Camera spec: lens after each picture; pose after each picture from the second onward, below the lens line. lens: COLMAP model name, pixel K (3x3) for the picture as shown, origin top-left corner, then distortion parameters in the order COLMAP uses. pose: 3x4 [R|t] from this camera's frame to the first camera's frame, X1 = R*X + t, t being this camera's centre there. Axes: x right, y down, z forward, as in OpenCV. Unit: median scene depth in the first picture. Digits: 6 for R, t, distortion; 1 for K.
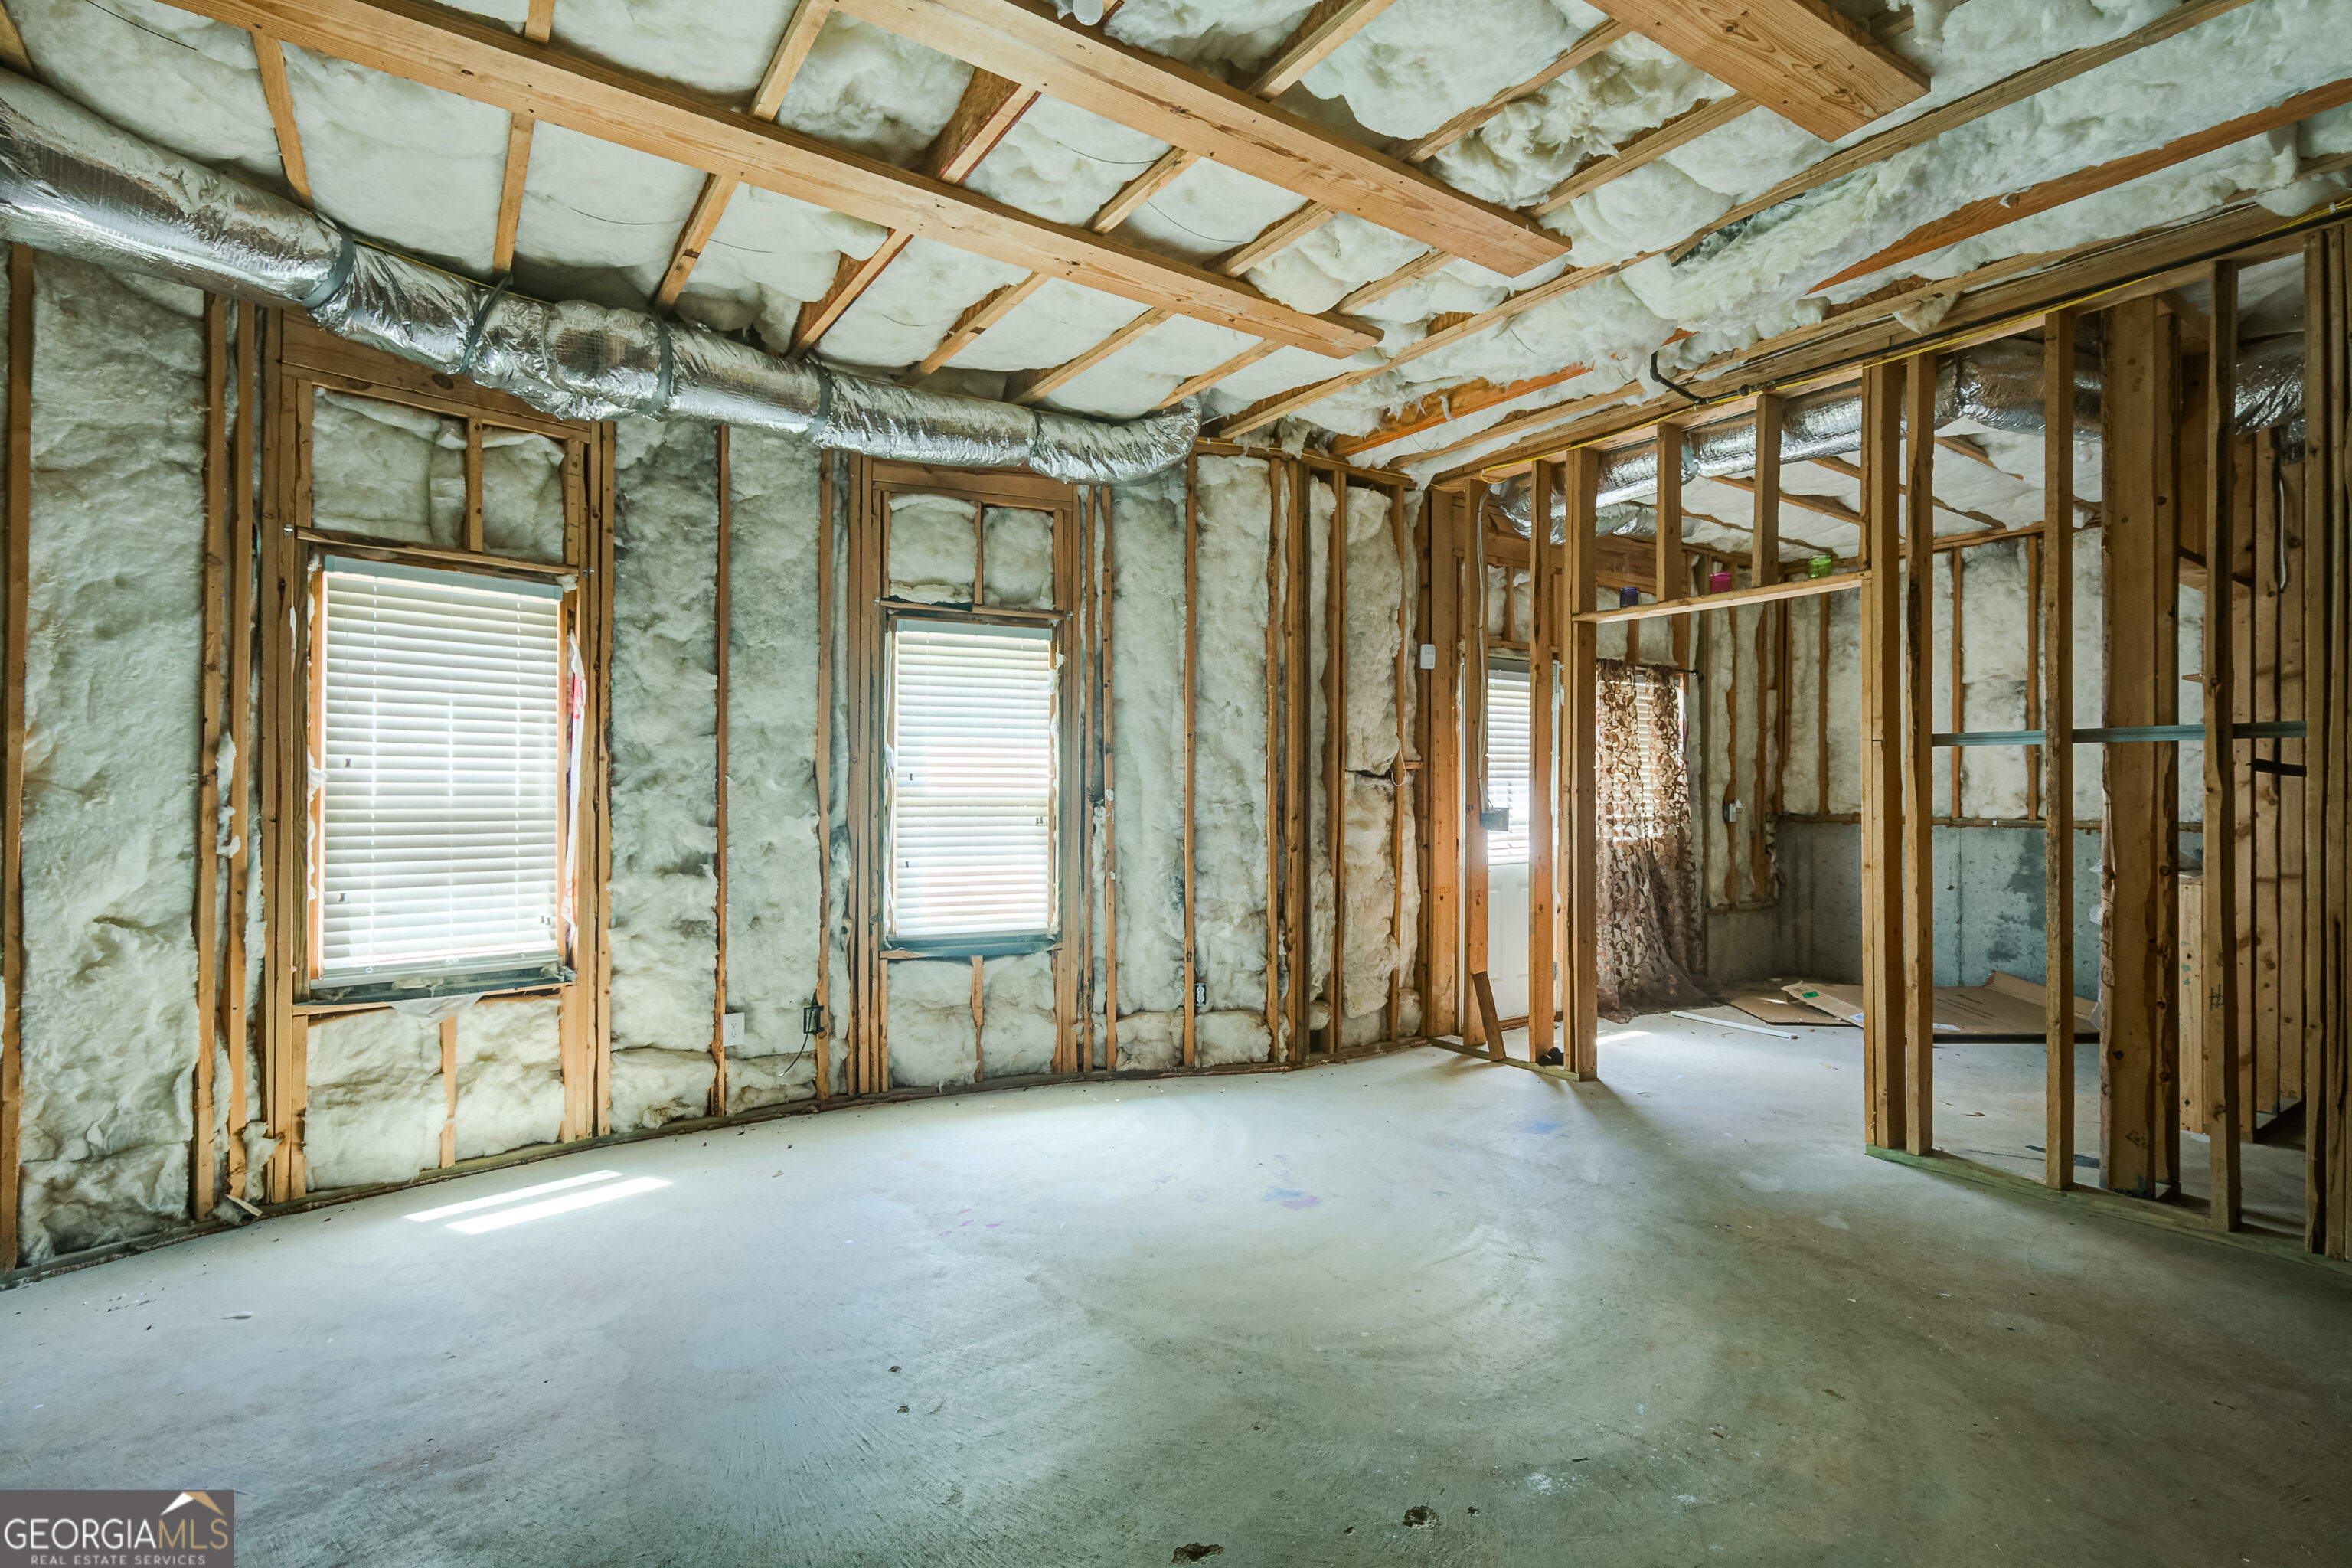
lens RADIAL K [[1109.7, 0, 1194.1], [0, 1109.7, 781.3], [0, 0, 1]] dist [0.004124, 0.001322]
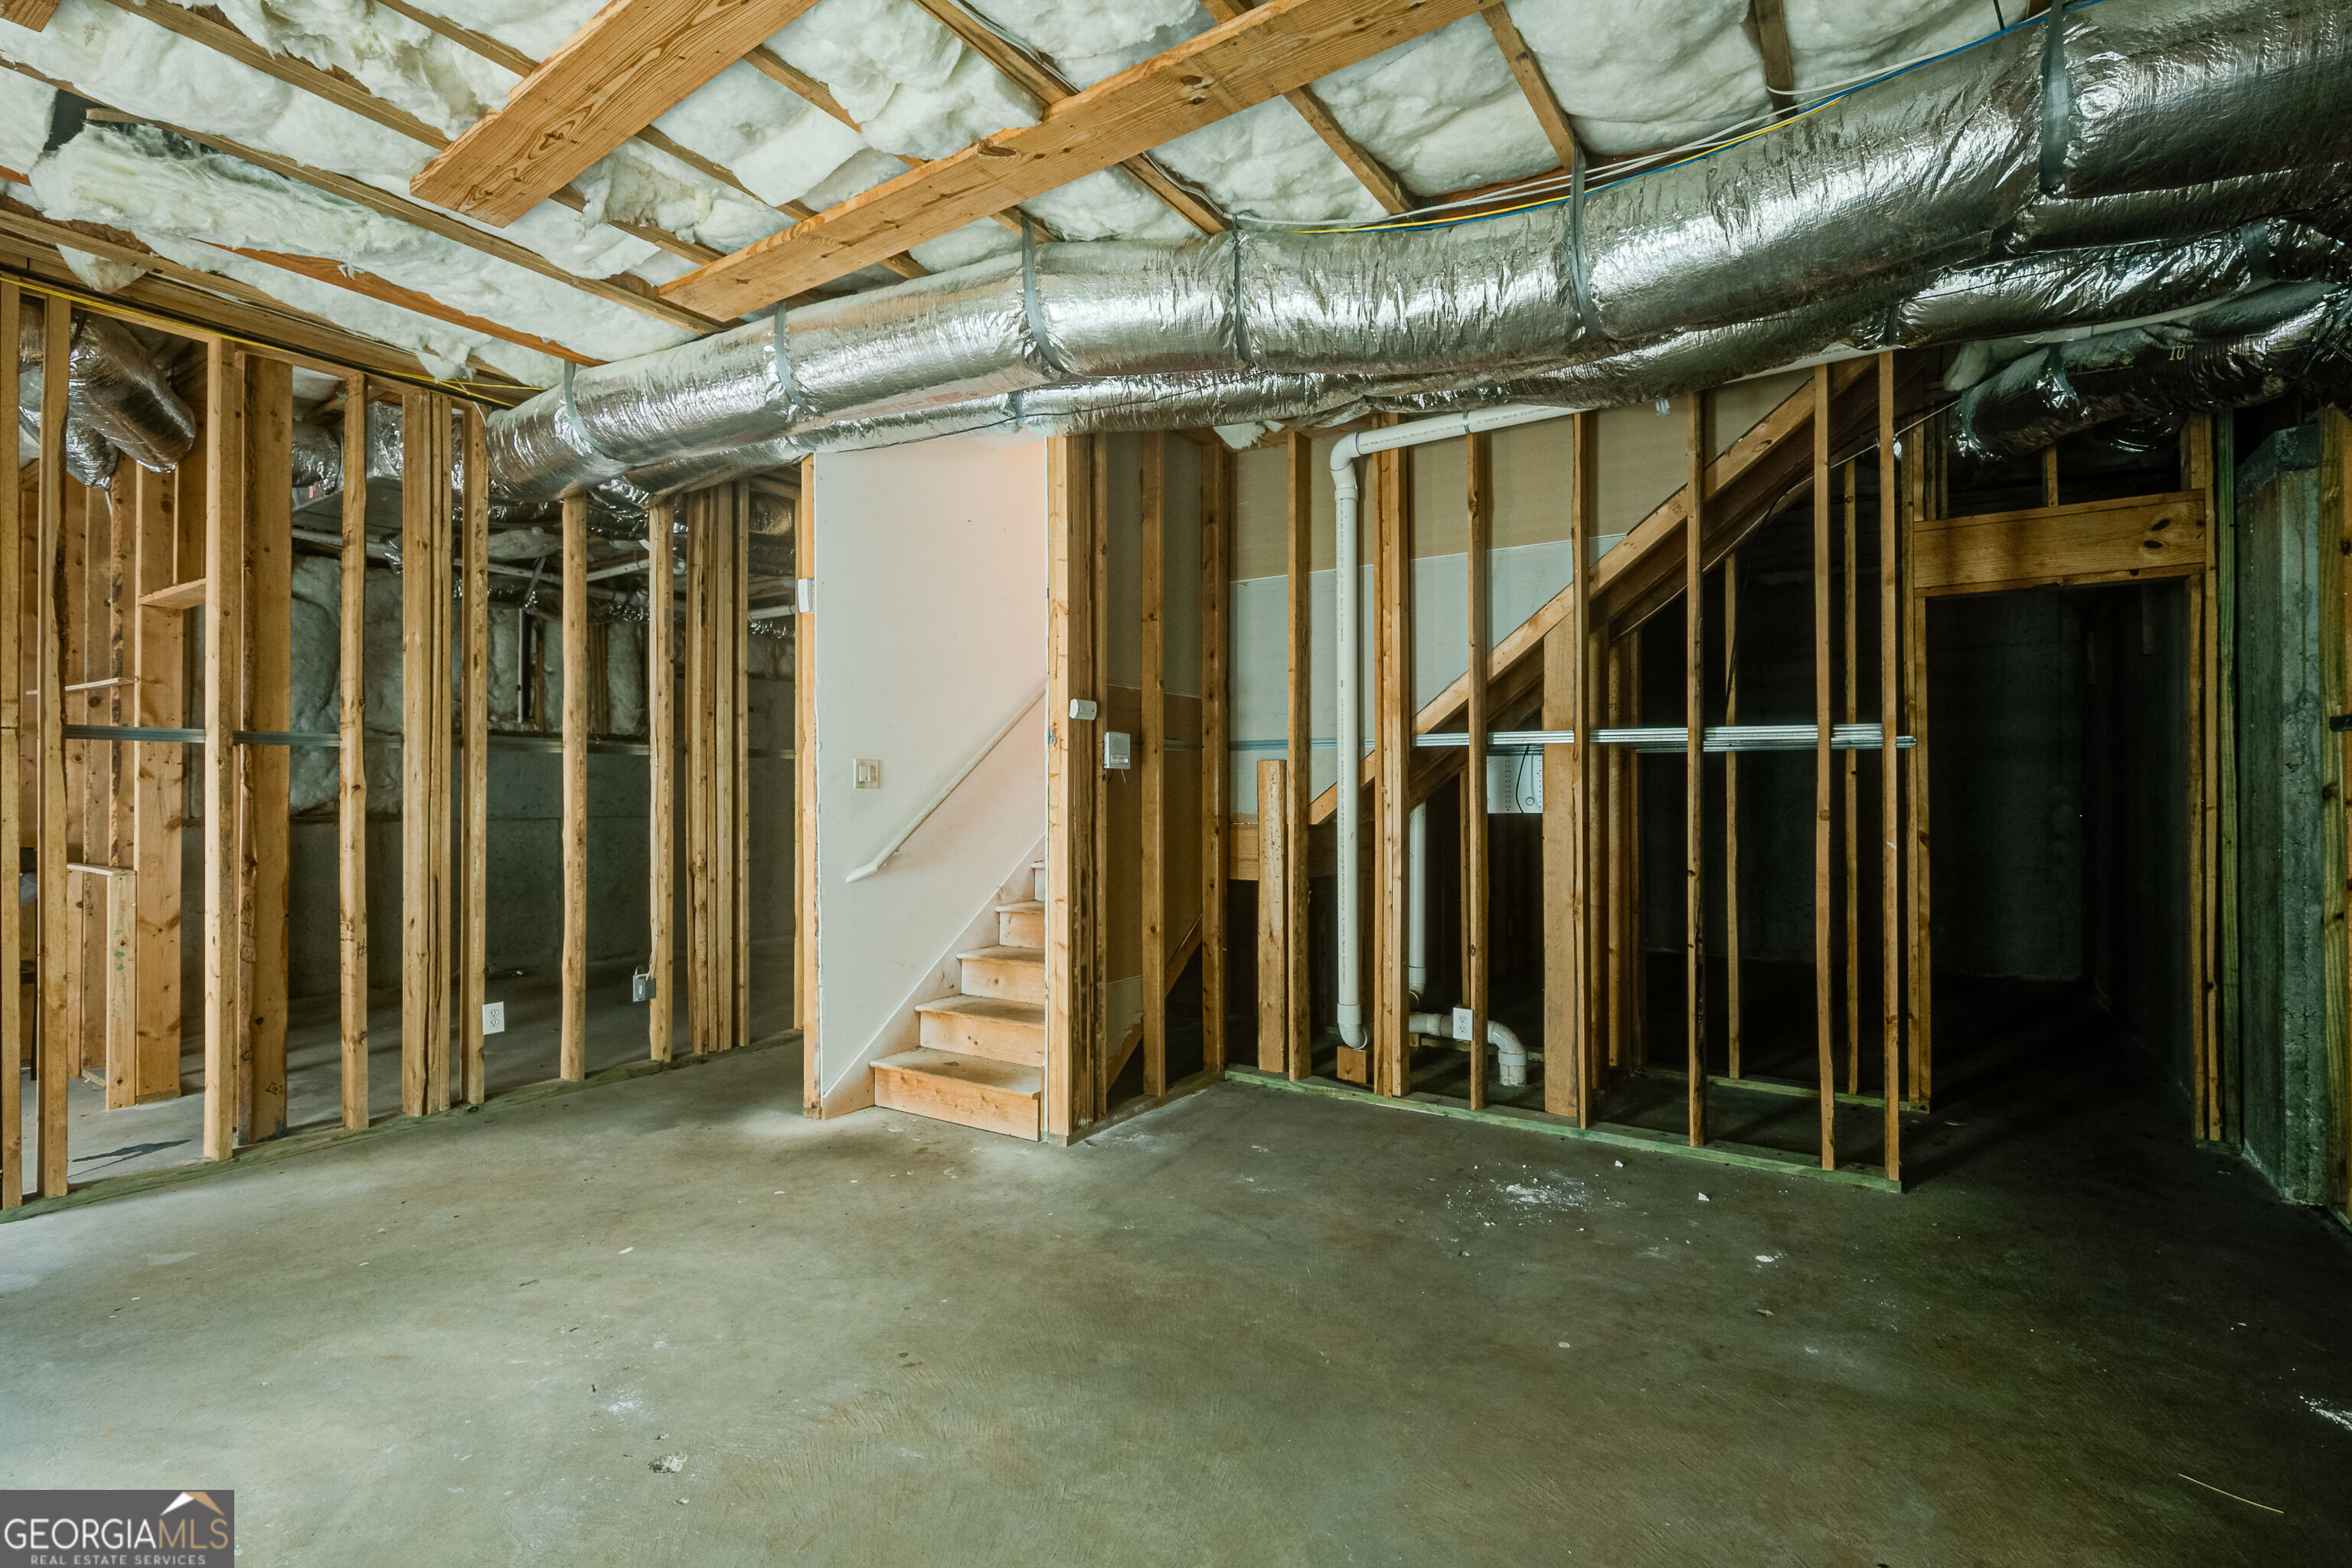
lens RADIAL K [[1109.7, 0, 1189.1], [0, 1109.7, 783.9], [0, 0, 1]] dist [0.004124, 0.001322]
pose [[-0.376361, 0.001986, 0.926471, -0.595448], [-0.005737, 0.999974, -0.004474, 0.004767], [-0.926455, -0.006999, -0.376339, 0.572019]]
